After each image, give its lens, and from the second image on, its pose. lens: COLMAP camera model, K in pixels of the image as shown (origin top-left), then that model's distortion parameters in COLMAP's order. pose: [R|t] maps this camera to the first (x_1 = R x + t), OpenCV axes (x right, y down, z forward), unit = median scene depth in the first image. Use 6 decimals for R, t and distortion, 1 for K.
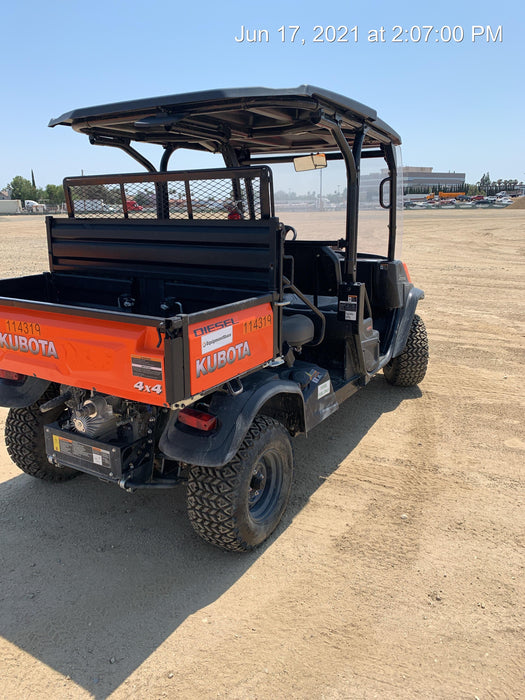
lens RADIAL K [[528.4, 0, 262.5], [0, 528.4, 350.0], [0, 0, 1]] dist [0.127055, -0.355705]
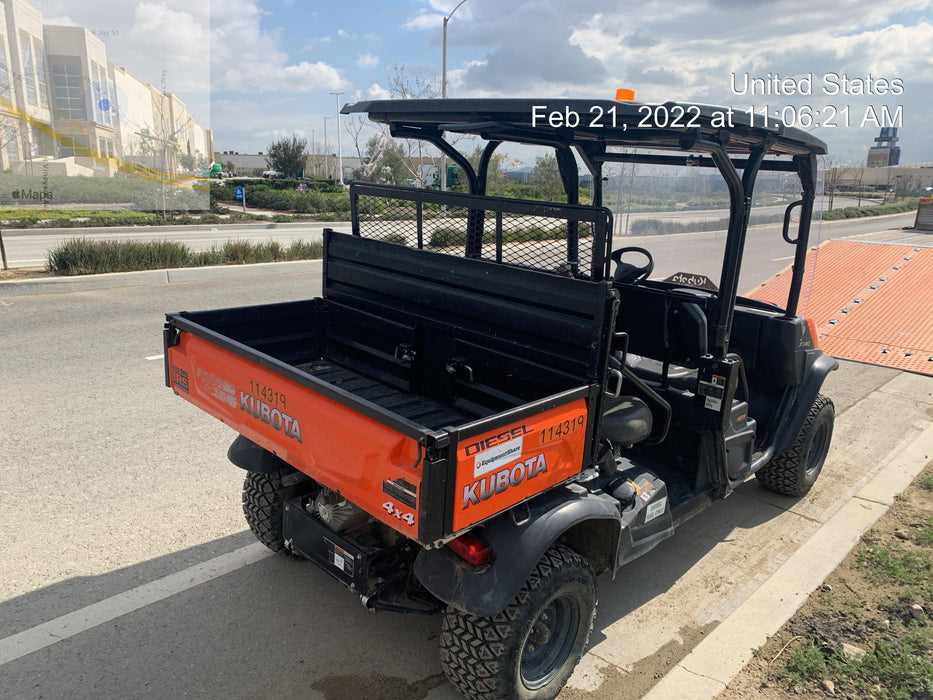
lens RADIAL K [[704.2, 0, 466.5], [0, 704.2, 350.0], [0, 0, 1]] dist [0.127055, -0.355705]
pose [[0.970711, 0.129034, -0.202657, 0.041971], [-0.127231, 0.991630, 0.021959, -0.148295], [0.203795, 0.004469, 0.979003, 0.018897]]
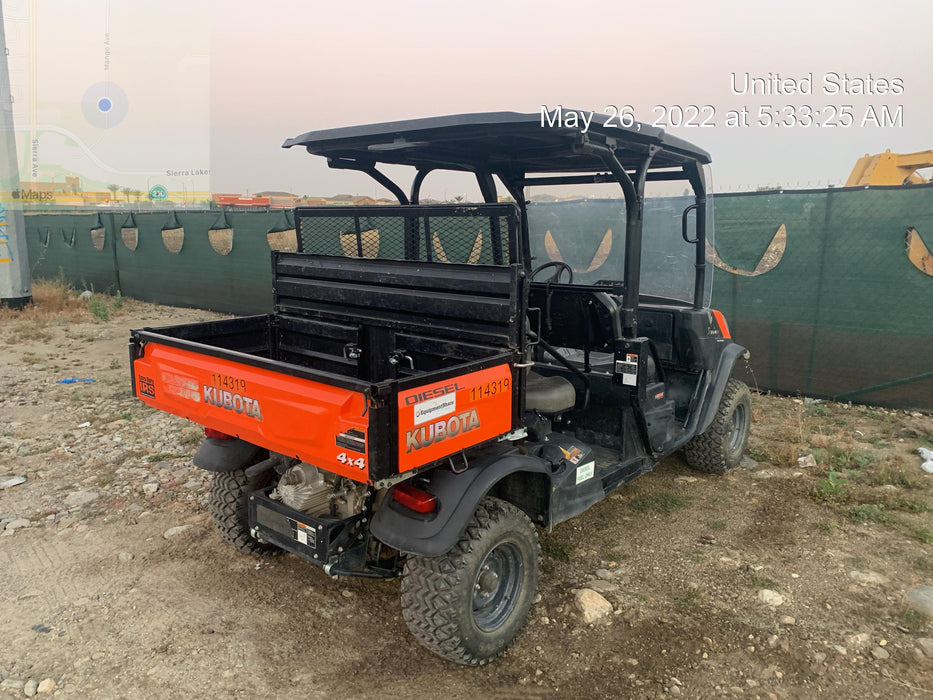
lens RADIAL K [[704.2, 0, 466.5], [0, 704.2, 350.0], [0, 0, 1]] dist [0.127055, -0.355705]
pose [[0.987832, 0.044251, -0.149096, 0.106984], [-0.054397, 0.996423, -0.064671, -0.034966], [0.145700, 0.071995, 0.986706, -0.108184]]
